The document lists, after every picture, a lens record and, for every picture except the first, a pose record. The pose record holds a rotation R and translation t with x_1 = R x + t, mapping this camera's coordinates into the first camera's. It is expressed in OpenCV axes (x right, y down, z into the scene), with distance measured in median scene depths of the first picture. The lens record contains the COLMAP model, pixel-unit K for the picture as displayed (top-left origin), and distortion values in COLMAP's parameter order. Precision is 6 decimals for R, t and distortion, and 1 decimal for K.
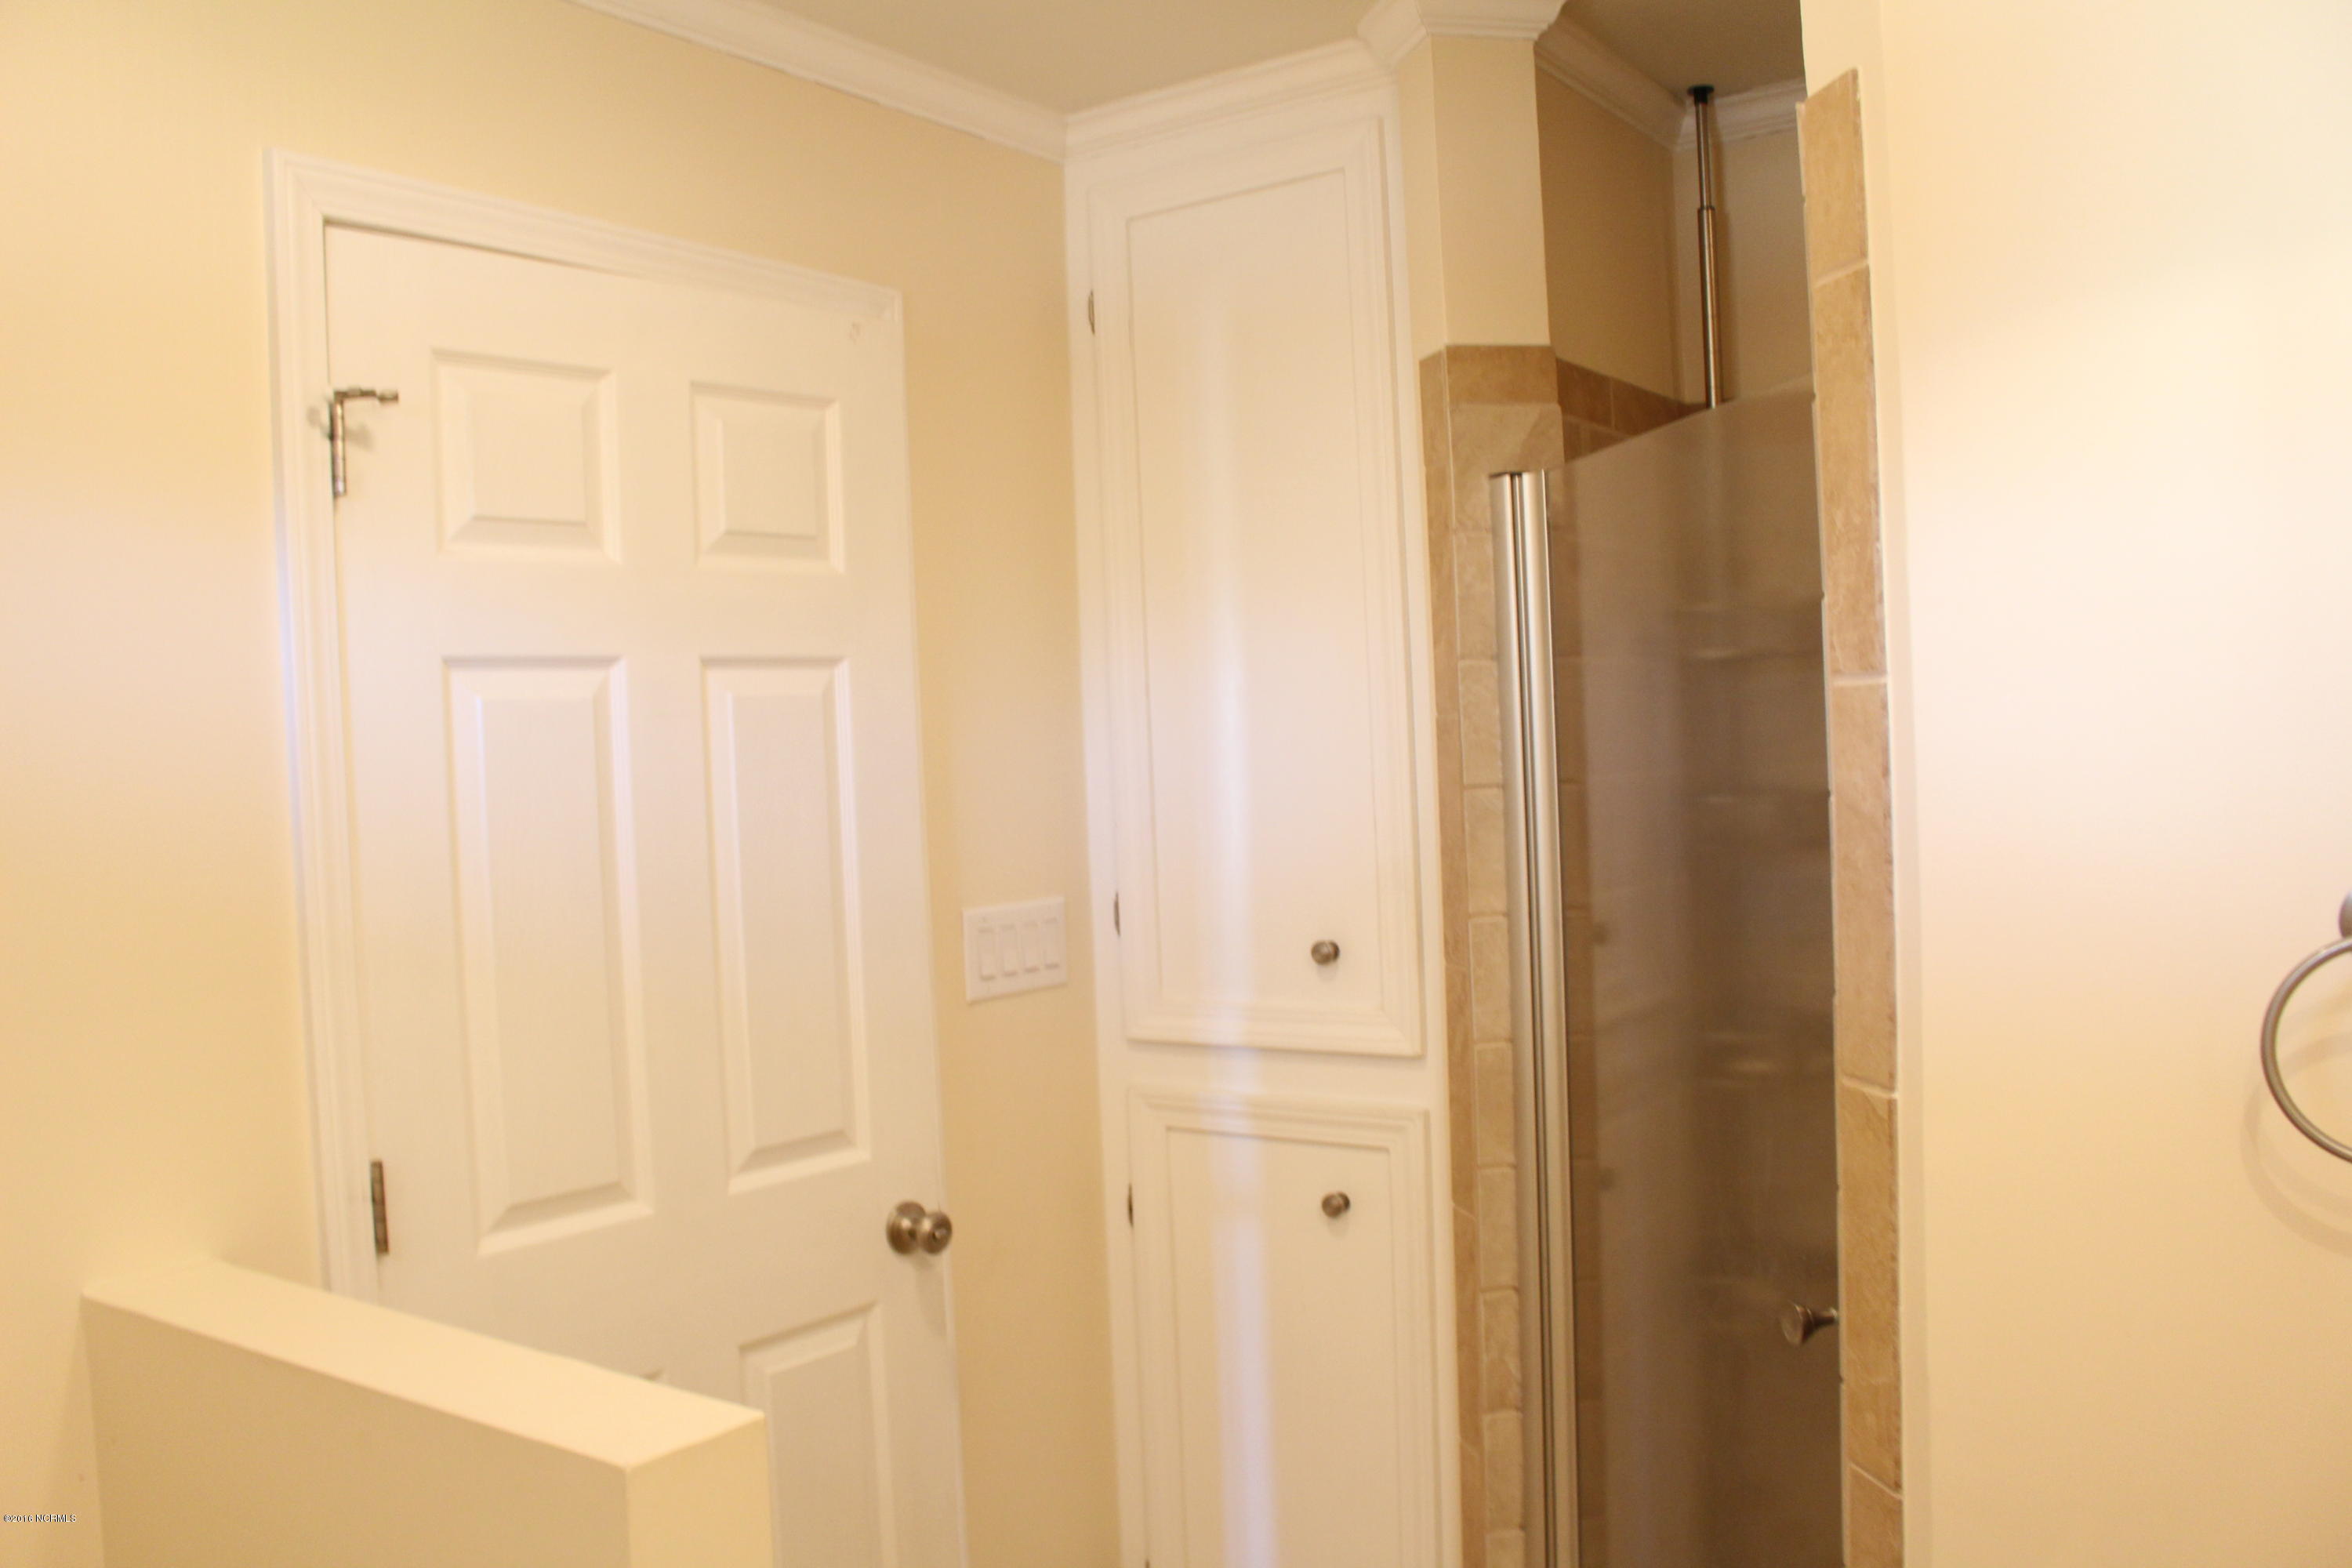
lens RADIAL K [[1963.2, 0, 1173.1], [0, 1963.2, 789.1], [0, 0, 1]] dist [-0.155719, 0.143918]
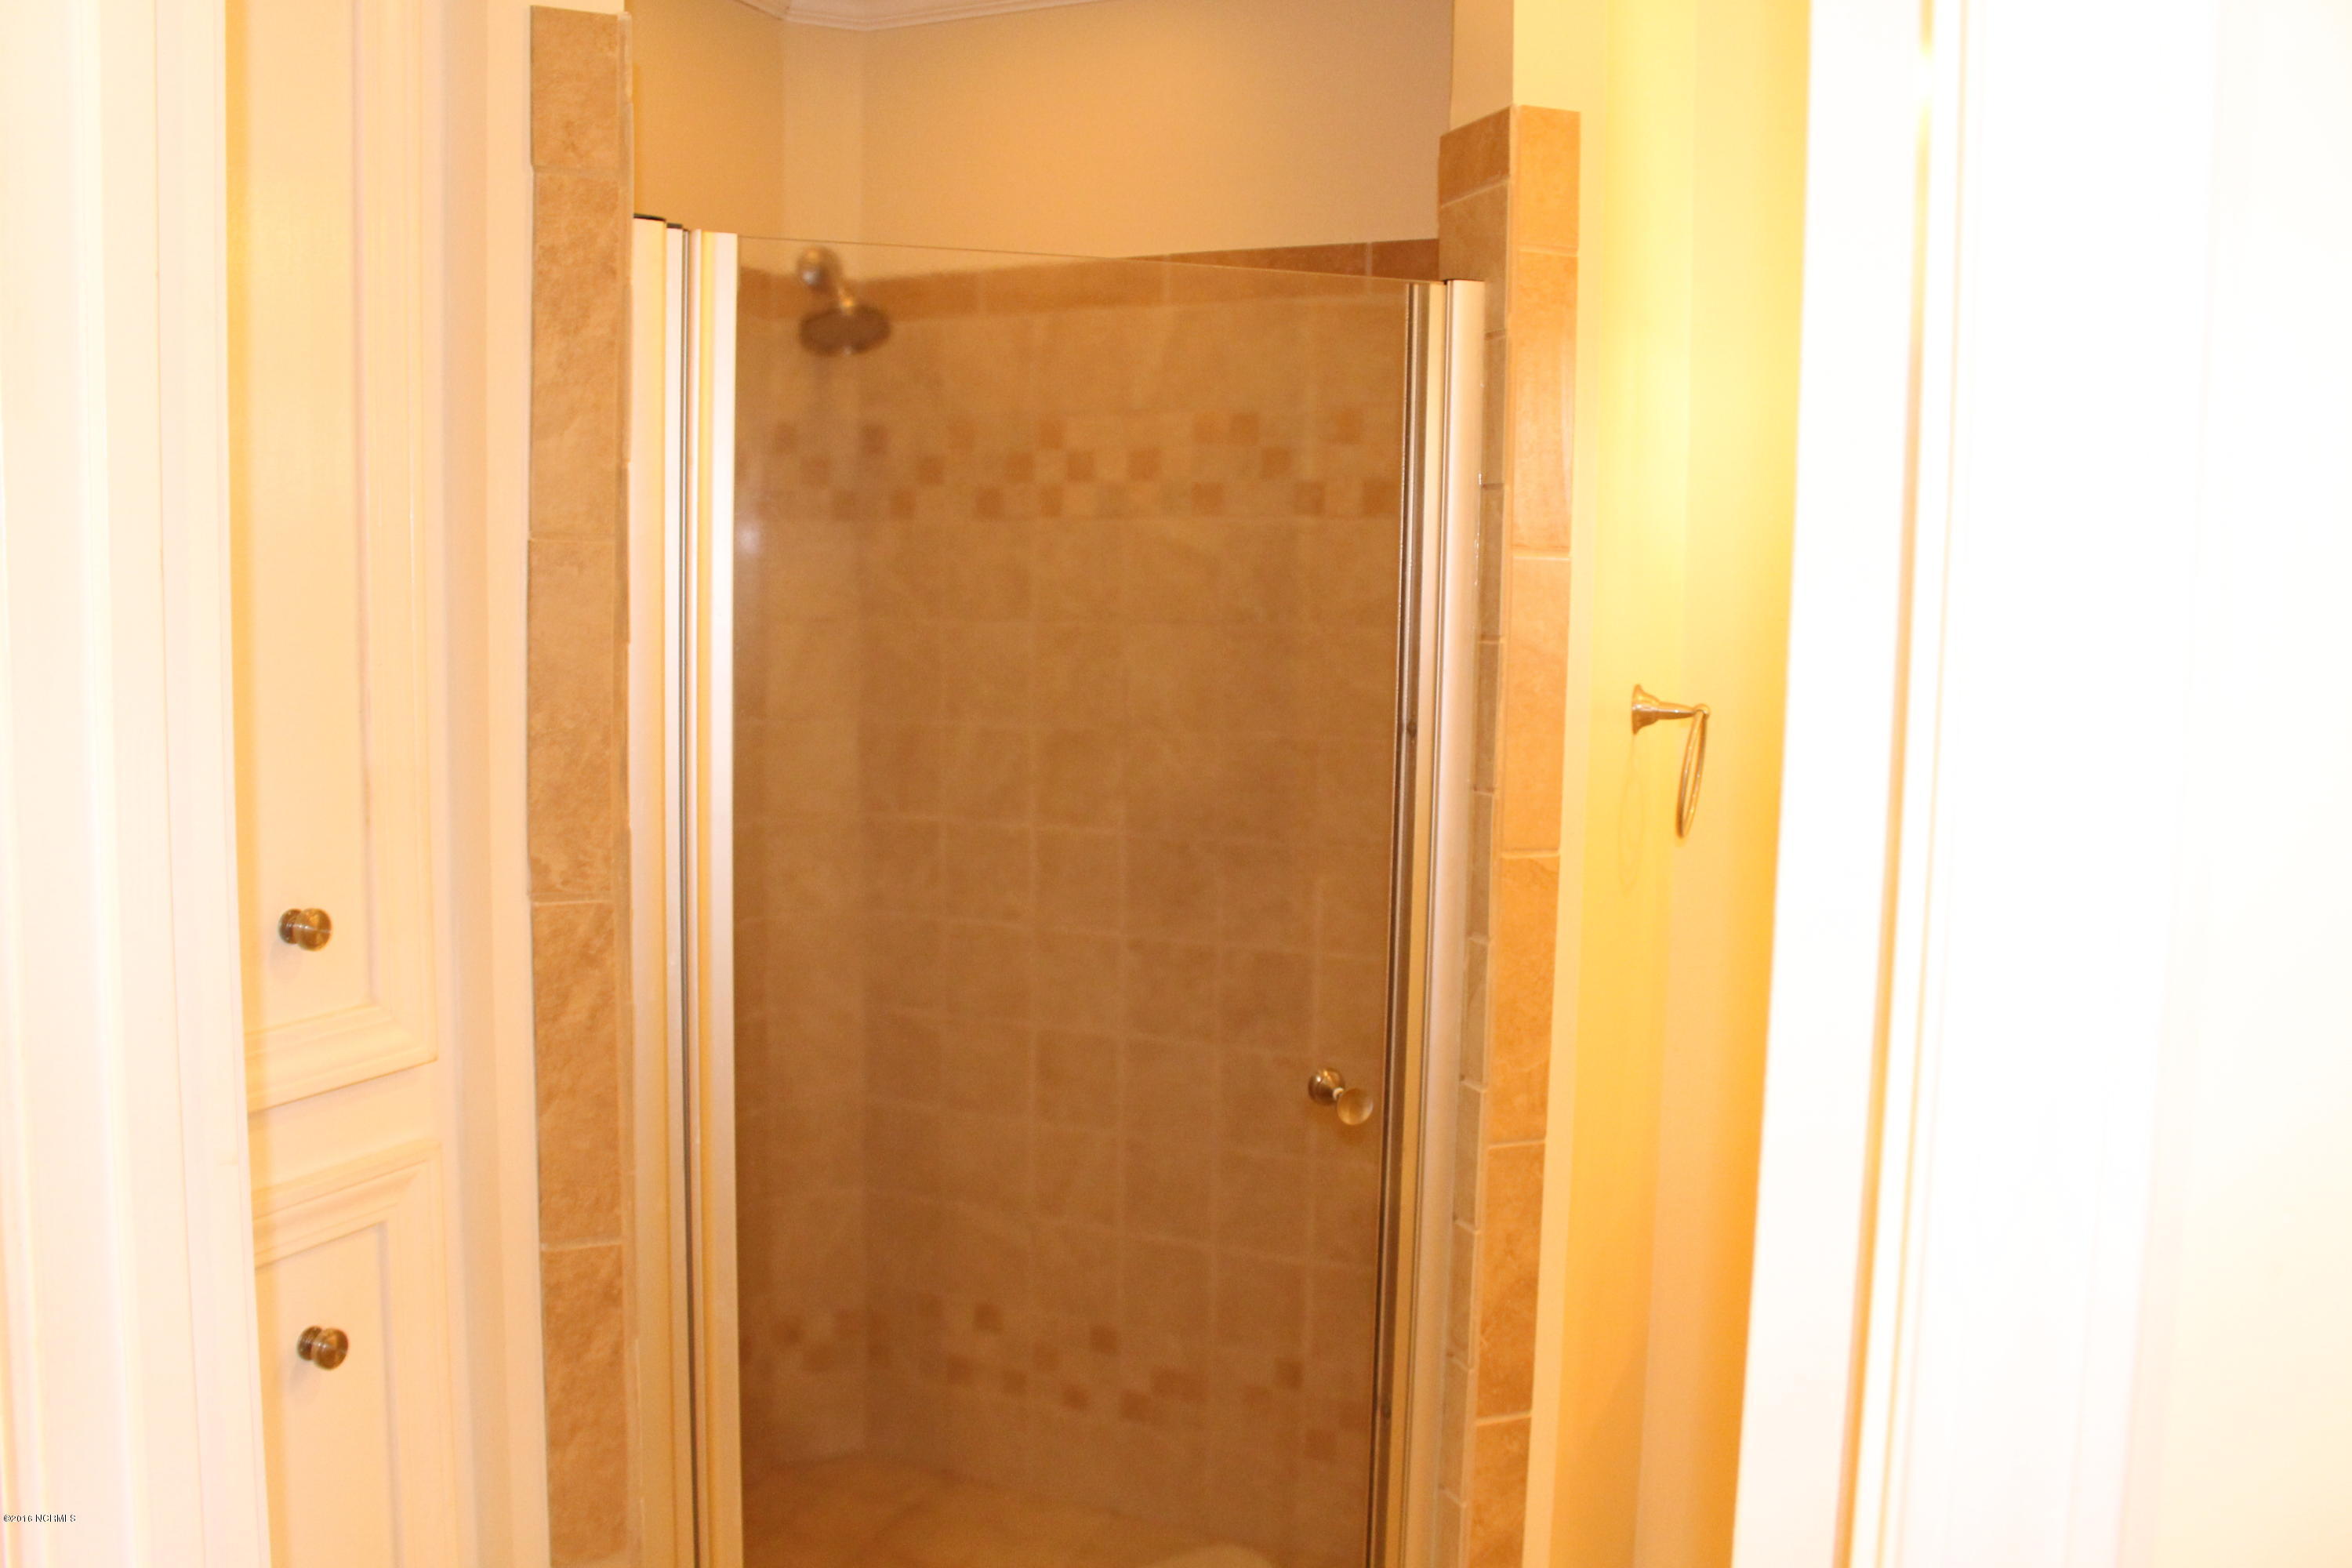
lens RADIAL K [[1963.2, 0, 1173.1], [0, 1963.2, 789.1], [0, 0, 1]] dist [-0.155719, 0.143918]
pose [[-0.194334, -0.056069, 0.979332, -0.952009], [0.019875, 0.997935, 0.061078, 0.019512], [-0.980734, 0.031334, -0.192818, 1.529535]]
